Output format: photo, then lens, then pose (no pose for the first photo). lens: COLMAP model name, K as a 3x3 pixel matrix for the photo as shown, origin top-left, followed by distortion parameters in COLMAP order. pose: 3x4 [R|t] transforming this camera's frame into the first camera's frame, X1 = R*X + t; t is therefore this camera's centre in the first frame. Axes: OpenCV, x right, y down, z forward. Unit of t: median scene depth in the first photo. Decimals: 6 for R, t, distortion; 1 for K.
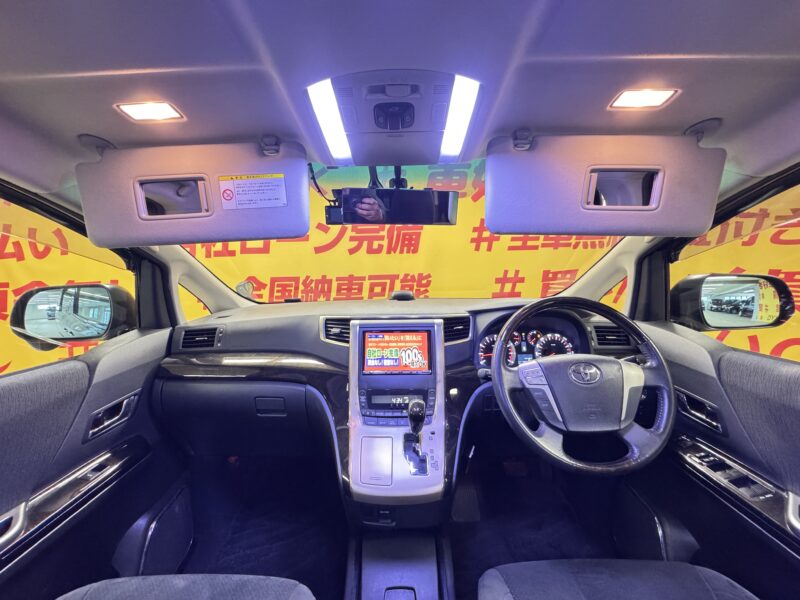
lens RADIAL K [[313.1, 0, 400.0], [0, 313.1, 300.0], [0, 0, 1]] dist [0.001024, -0.000439]
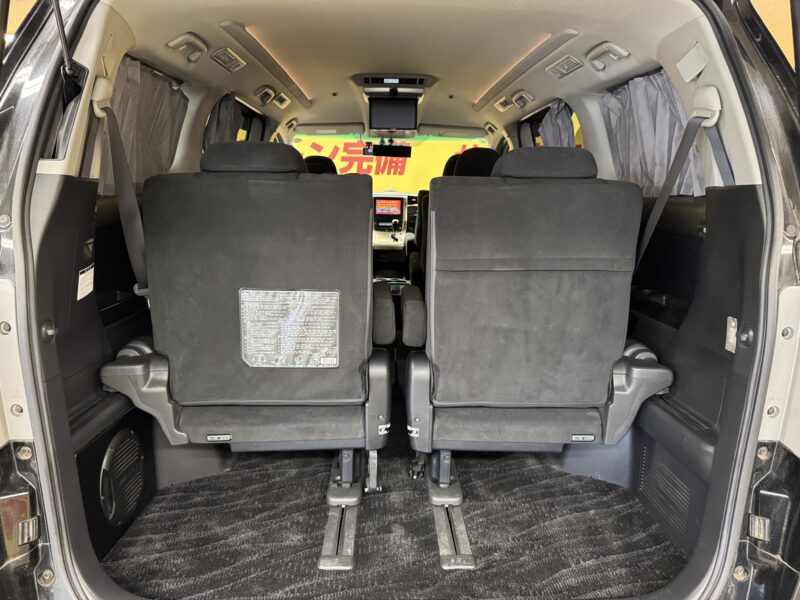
lens RADIAL K [[568.8, 0, 422.9], [0, 568.8, 299.8], [0, 0, 1]] dist [-0.003424, -0.005309]
pose [[0.996790, 0.023937, 0.076398, -0.056083], [-0.027477, 0.998581, 0.045619, 0.607277], [-0.075198, -0.047572, 0.996033, -3.145995]]
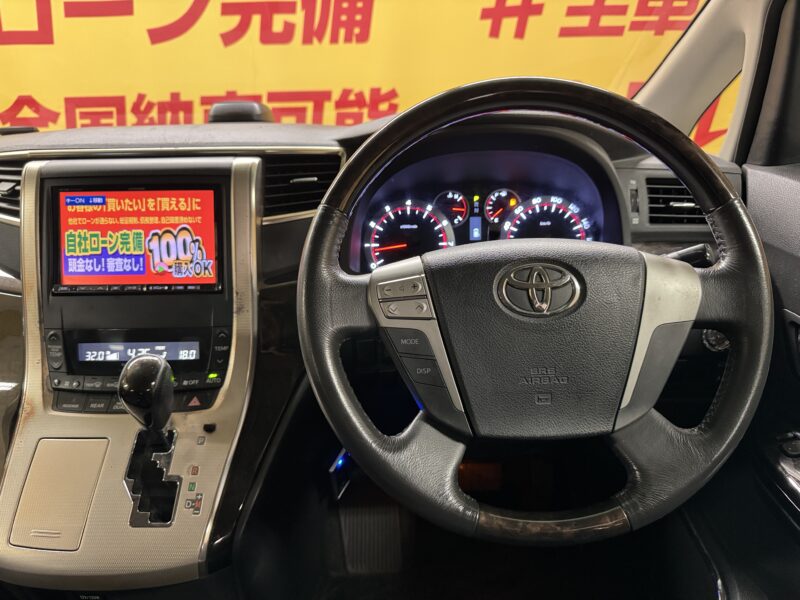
lens RADIAL K [[564.7, 0, 393.6], [0, 564.7, 300.7], [0, 0, 1]] dist [0.007856, -0.026876]
pose [[0.999971, -0.002716, 0.007125, 0.280273], [0.000872, 0.969023, 0.246969, 0.056029], [-0.007575, -0.246956, 0.968997, 0.240018]]
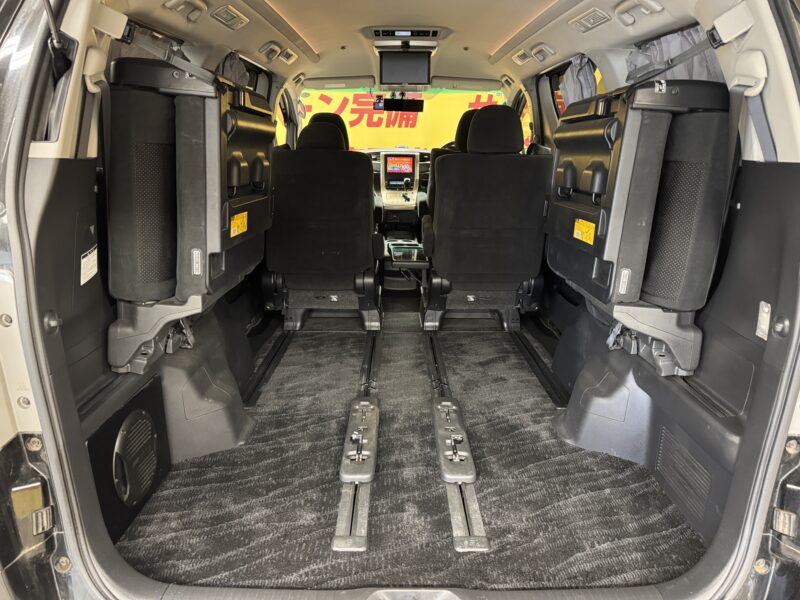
lens RADIAL K [[567.7, 0, 418.2], [0, 567.7, 300.1], [0, 0, 1]] dist [0.000115, -0.004911]
pose [[0.998521, 0.020040, 0.050531, -0.060722], [-0.026666, 0.990613, 0.134073, 0.538537], [-0.047370, -0.135223, 0.989682, -3.082675]]
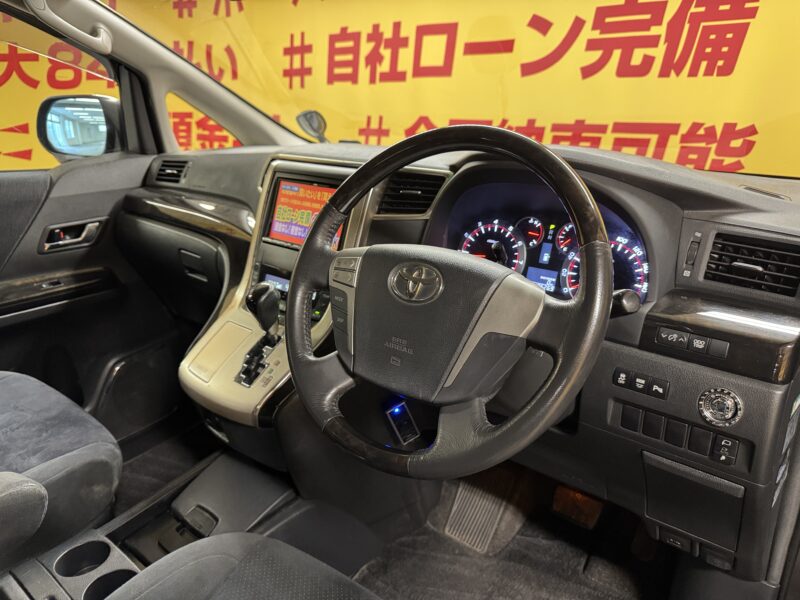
lens RADIAL K [[567.7, 0, 418.2], [0, 567.7, 300.1], [0, 0, 1]] dist [0.000115, -0.004911]
pose [[0.790897, 0.221445, -0.570476, 0.748122], [-0.099269, 0.966308, 0.237473, 0.033772], [0.603843, -0.131187, 0.786234, 0.202087]]
